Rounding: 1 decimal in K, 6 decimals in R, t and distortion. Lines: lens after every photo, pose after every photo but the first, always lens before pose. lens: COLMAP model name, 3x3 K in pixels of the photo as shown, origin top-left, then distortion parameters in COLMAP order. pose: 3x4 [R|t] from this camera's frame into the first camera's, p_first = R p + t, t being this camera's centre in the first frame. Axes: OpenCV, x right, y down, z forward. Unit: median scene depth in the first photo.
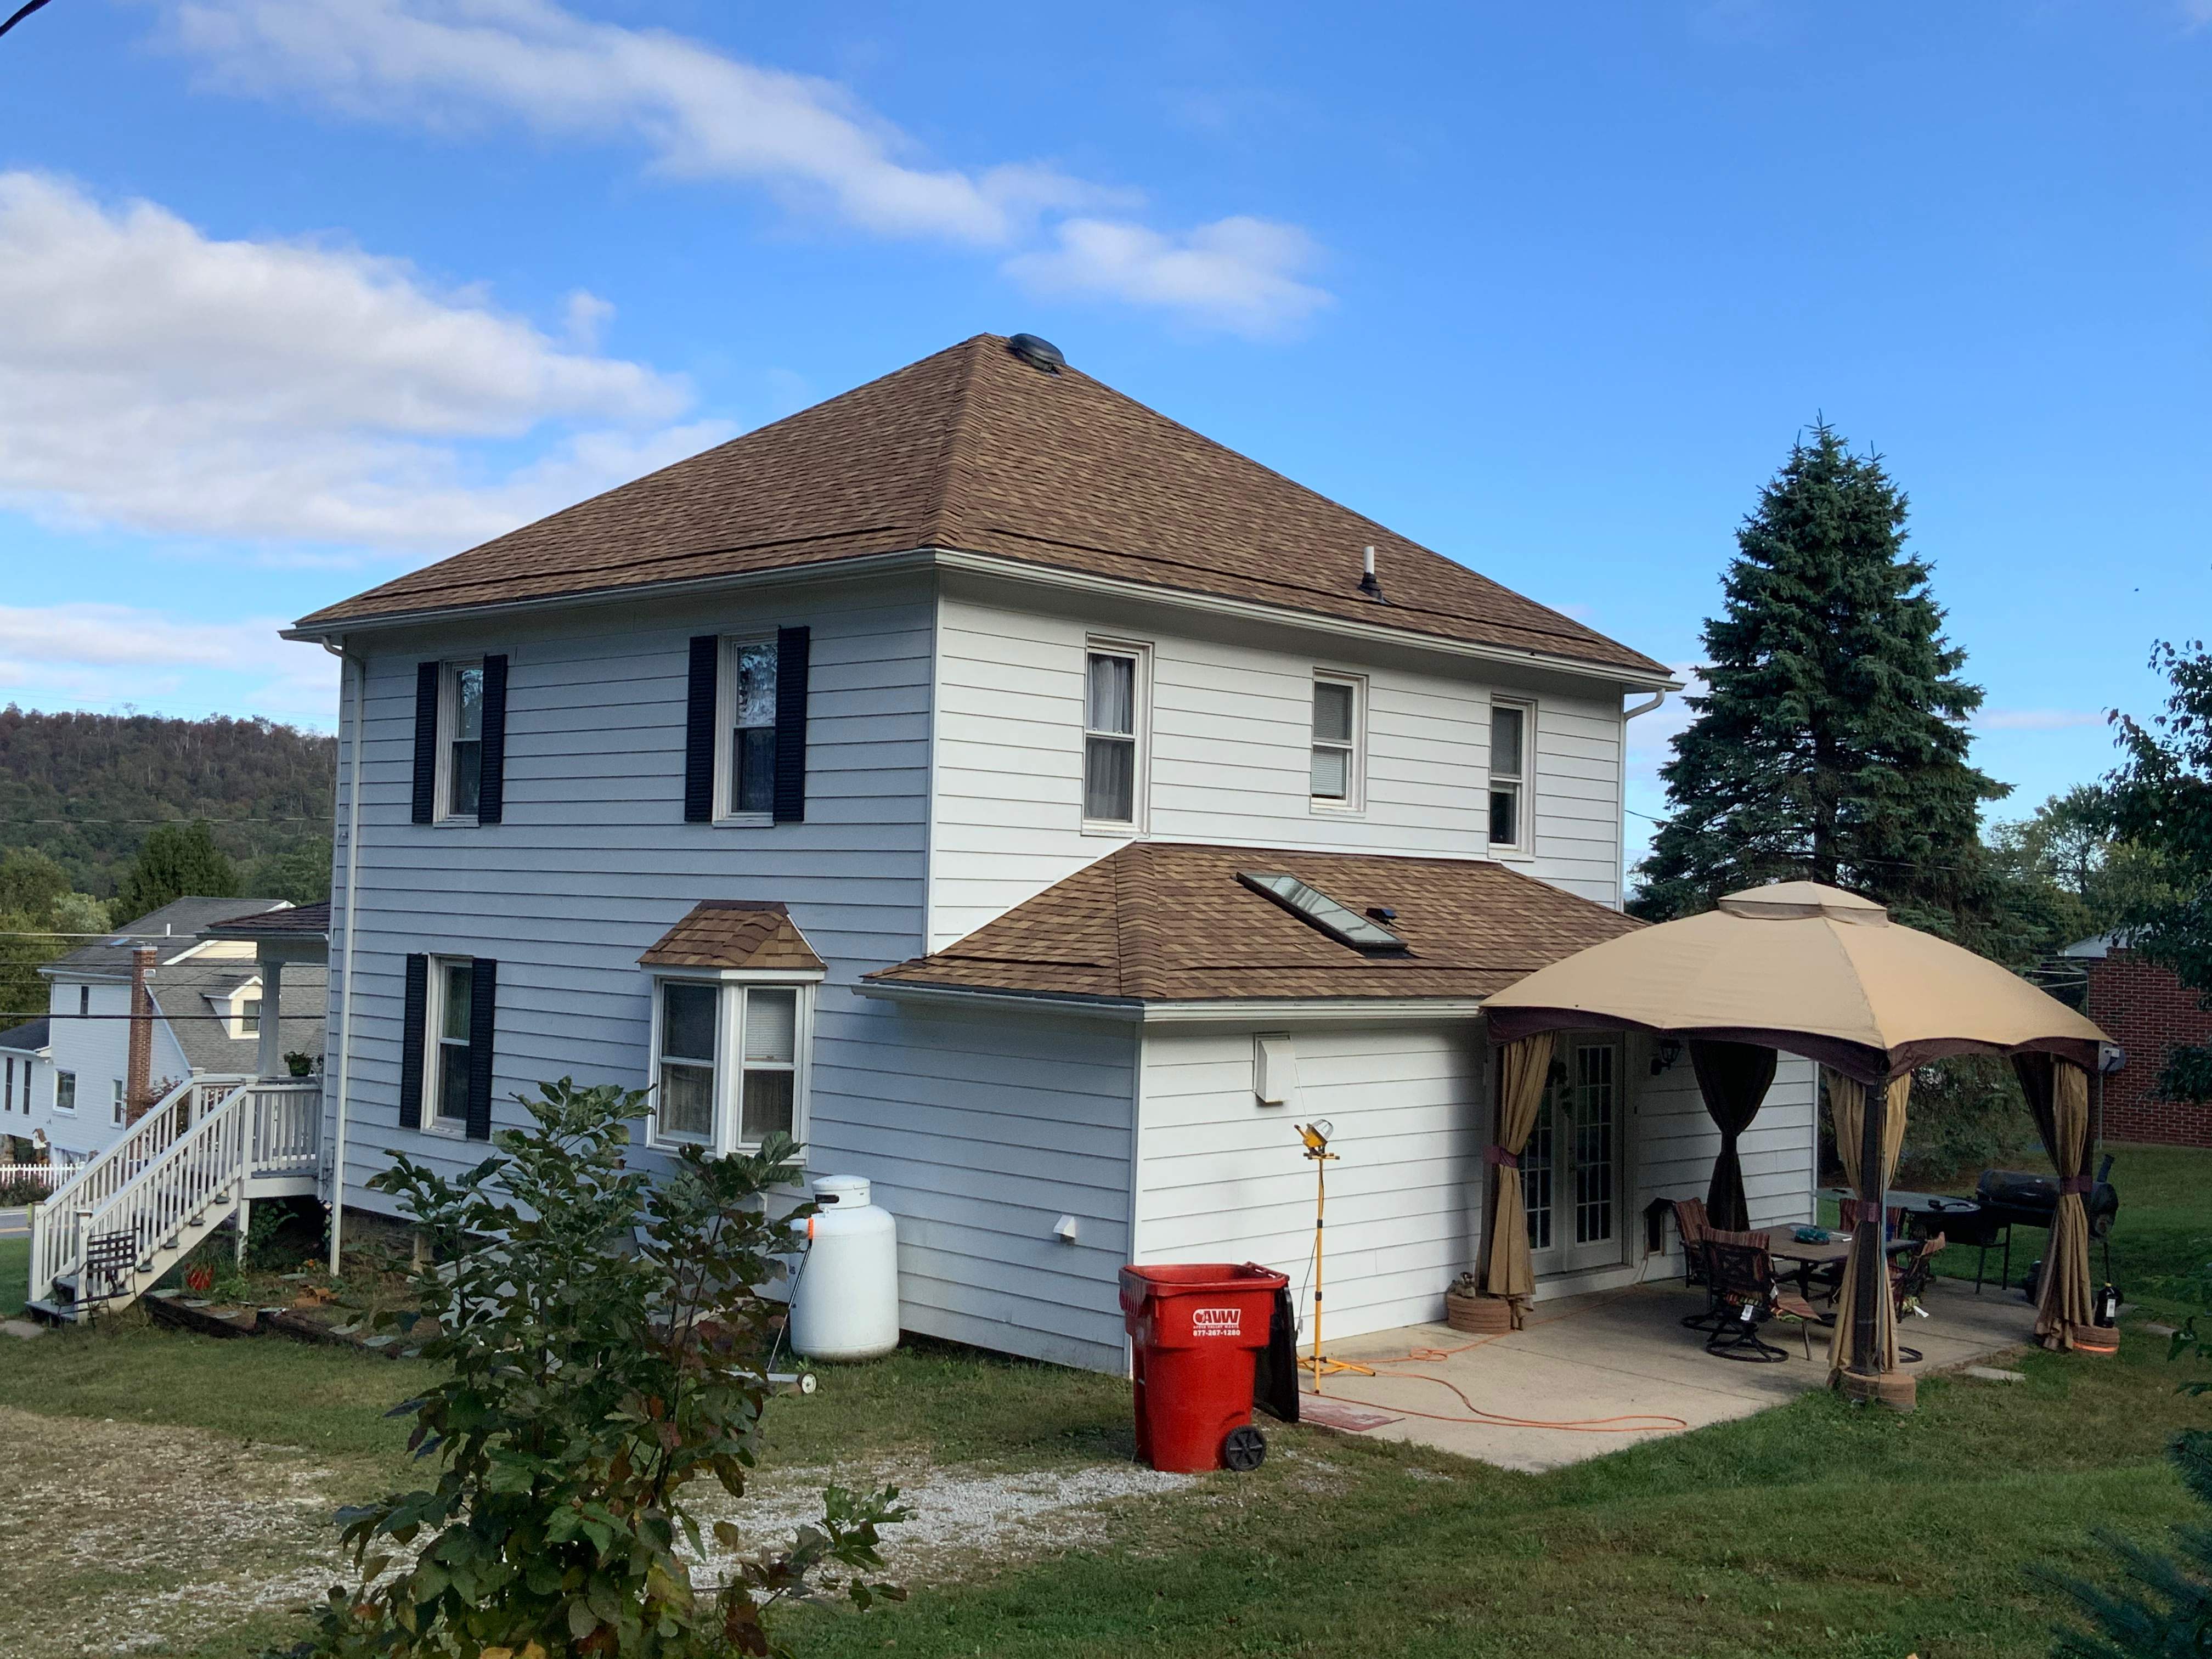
lens RADIAL K [[2290.9, 0, 1102.9], [0, 2290.9, 814.7], [0, 0, 1]] dist [0.067459, 0.000000]
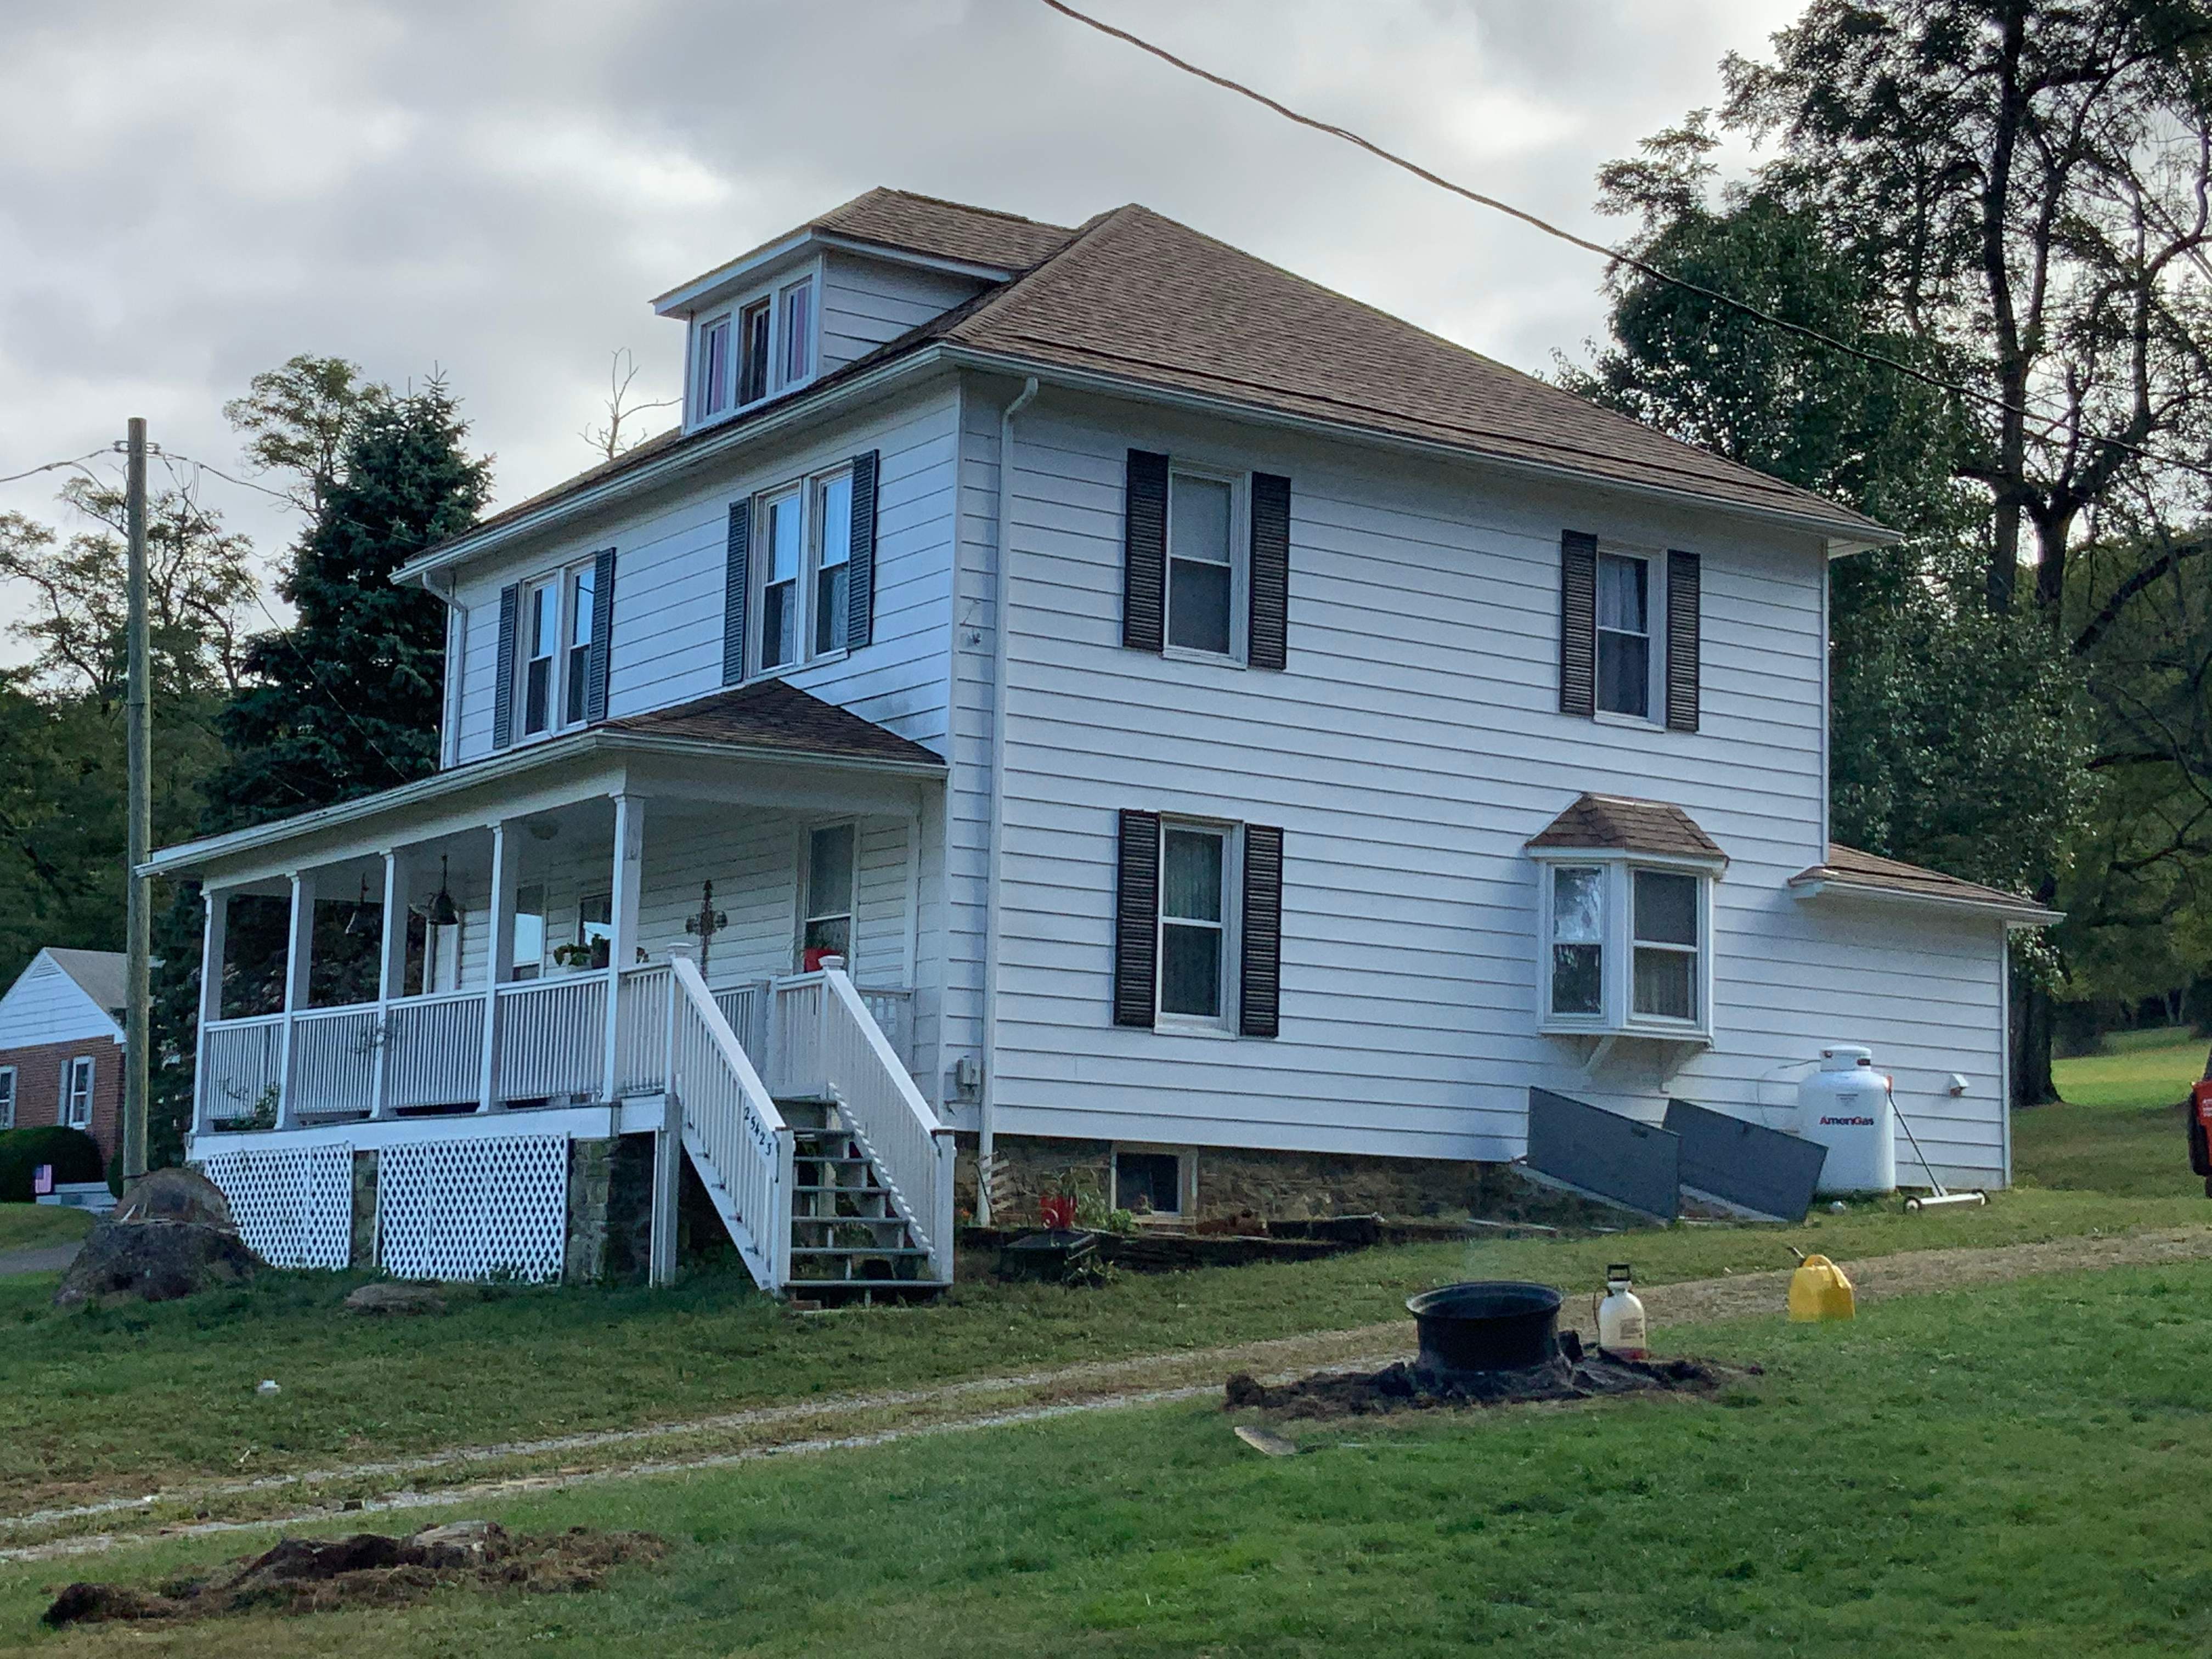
lens RADIAL K [[3516.9, 0, 1114.3], [0, 3516.9, 825.4], [0, 0, 1]] dist [0.109074, 0.000000]
pose [[0.220392, 0.107889, 0.969426, -1.696720], [-0.057420, 0.993576, -0.097522, 0.211901], [-0.973720, -0.034172, 0.225171, 0.839673]]
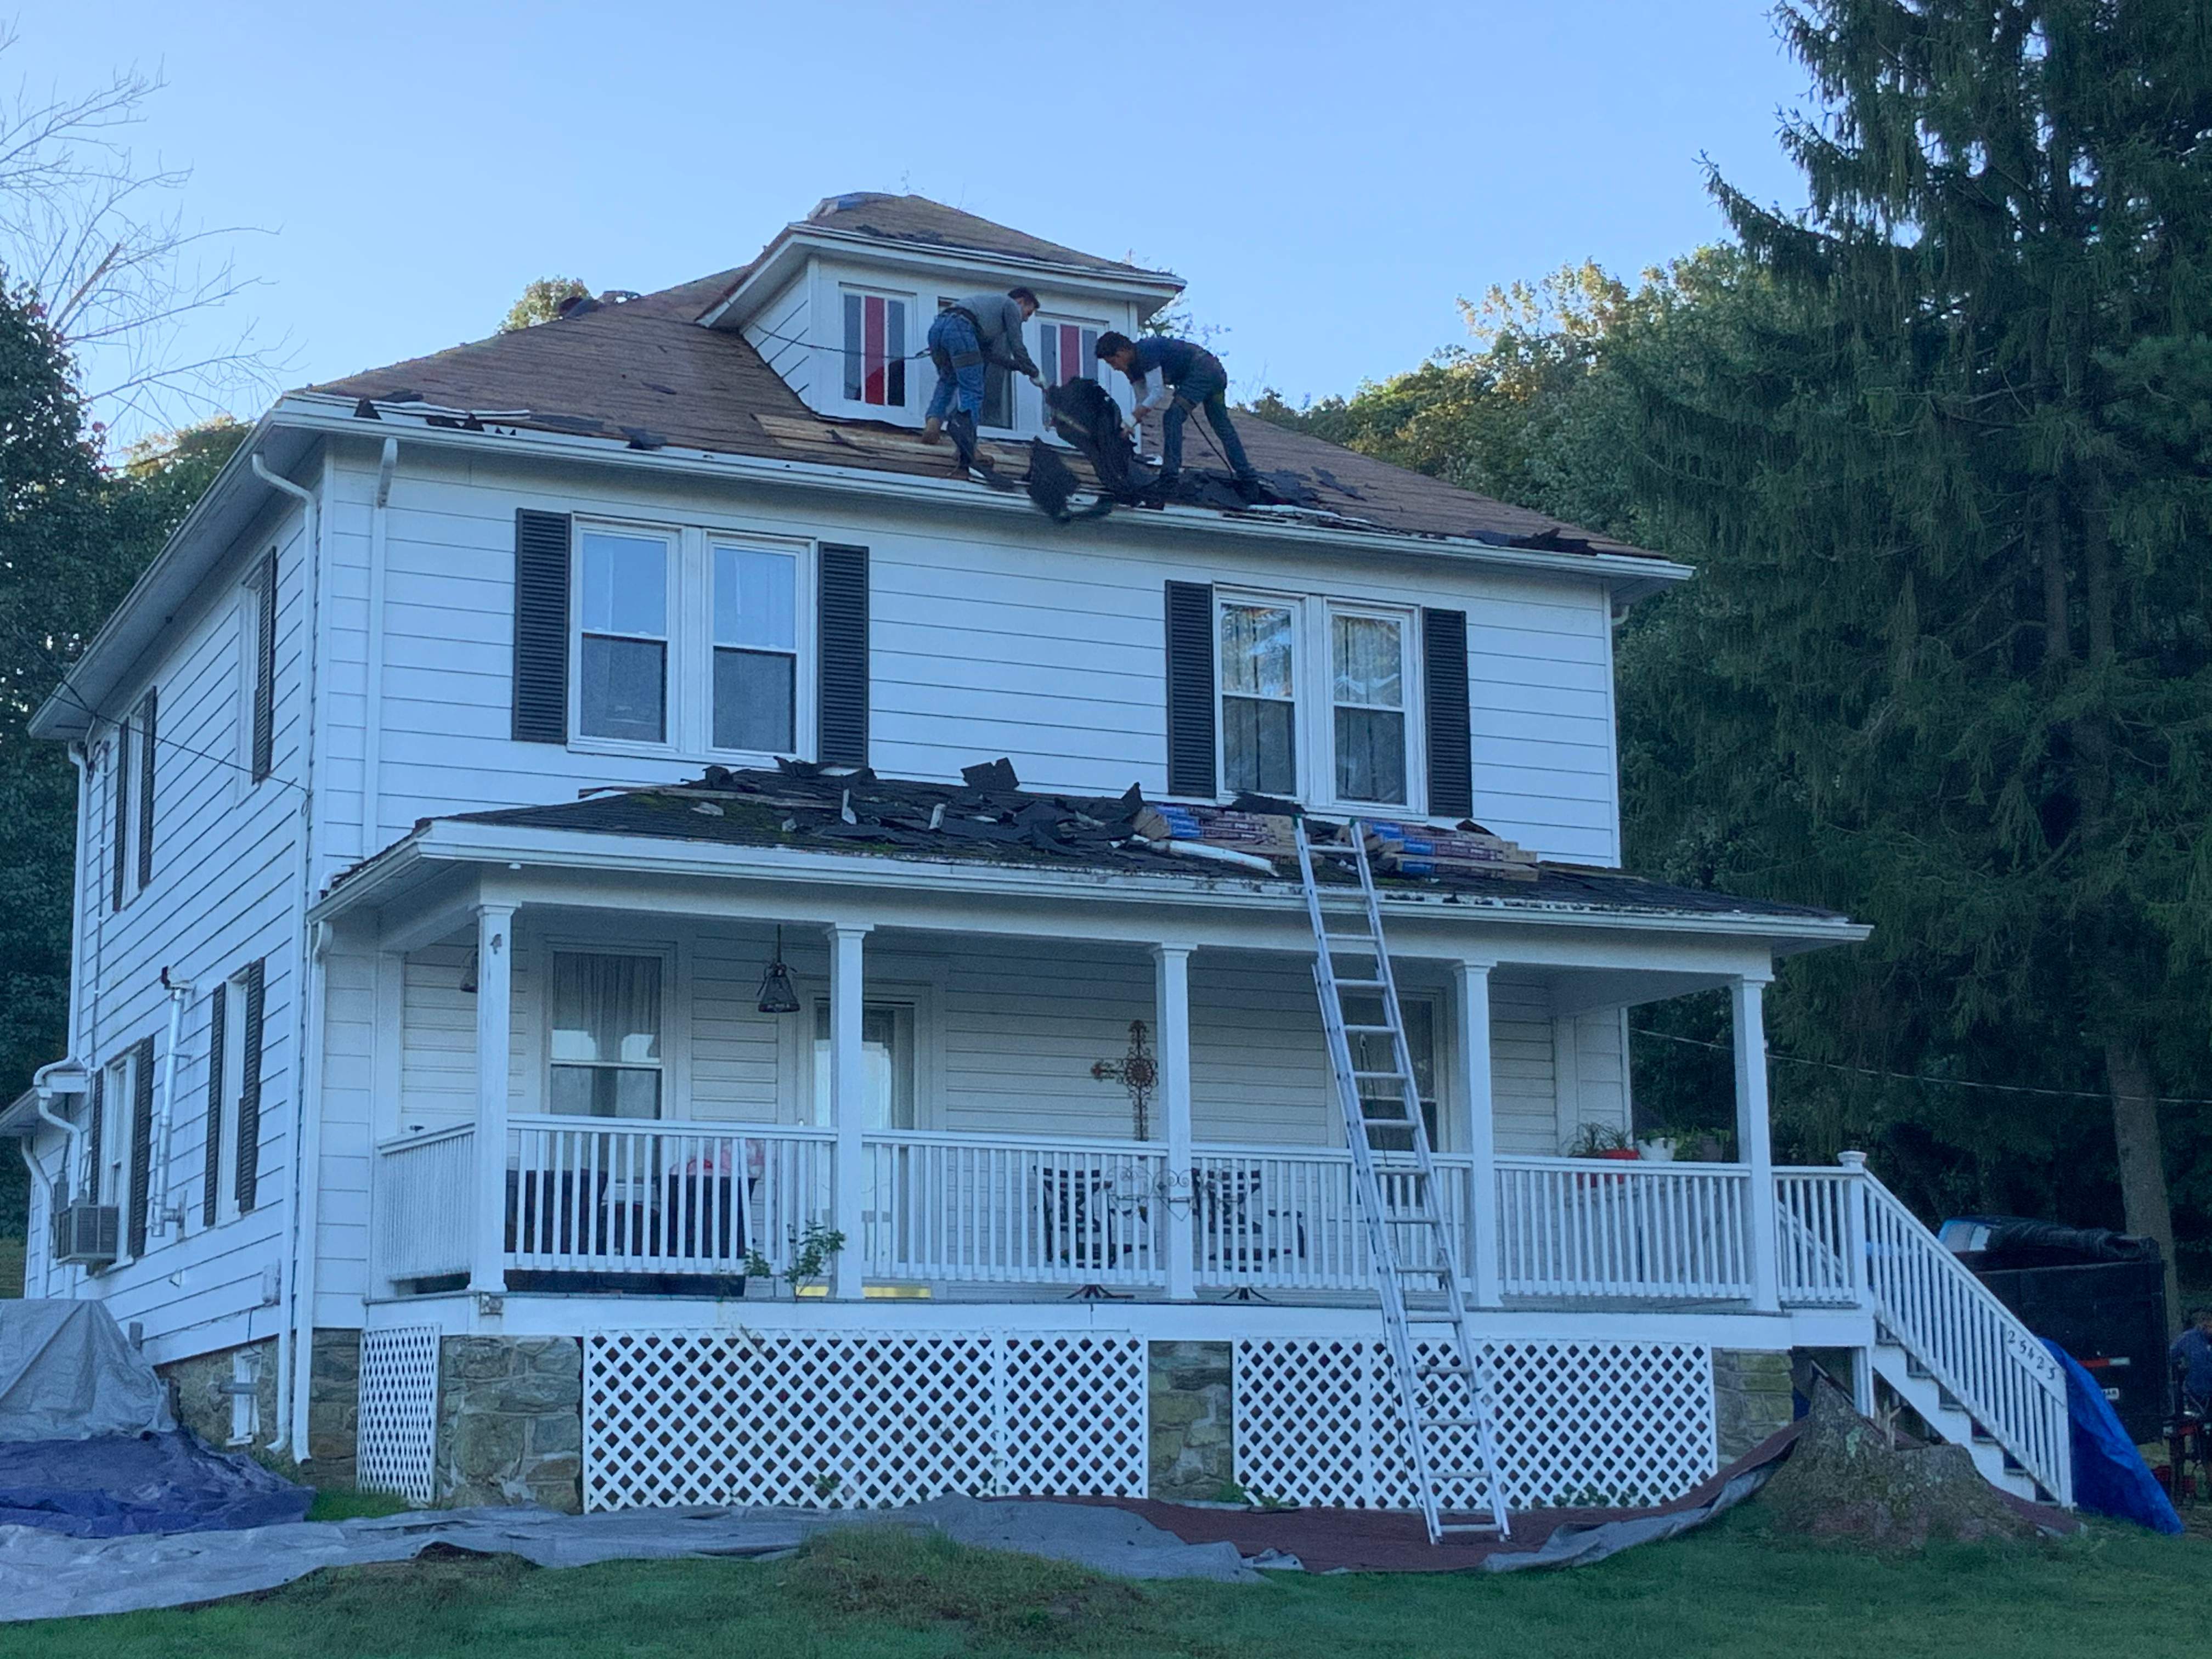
lens RADIAL K [[3537.1, 0, 1116.3], [0, 3537.1, 840.3], [0, 0, 1]] dist [0.119361, 0.000000]
pose [[-0.931569, 0.052644, 0.359732, -0.712164], [-0.026779, 0.976838, -0.212299, 0.303276], [-0.362576, -0.207404, -0.908582, 2.516291]]
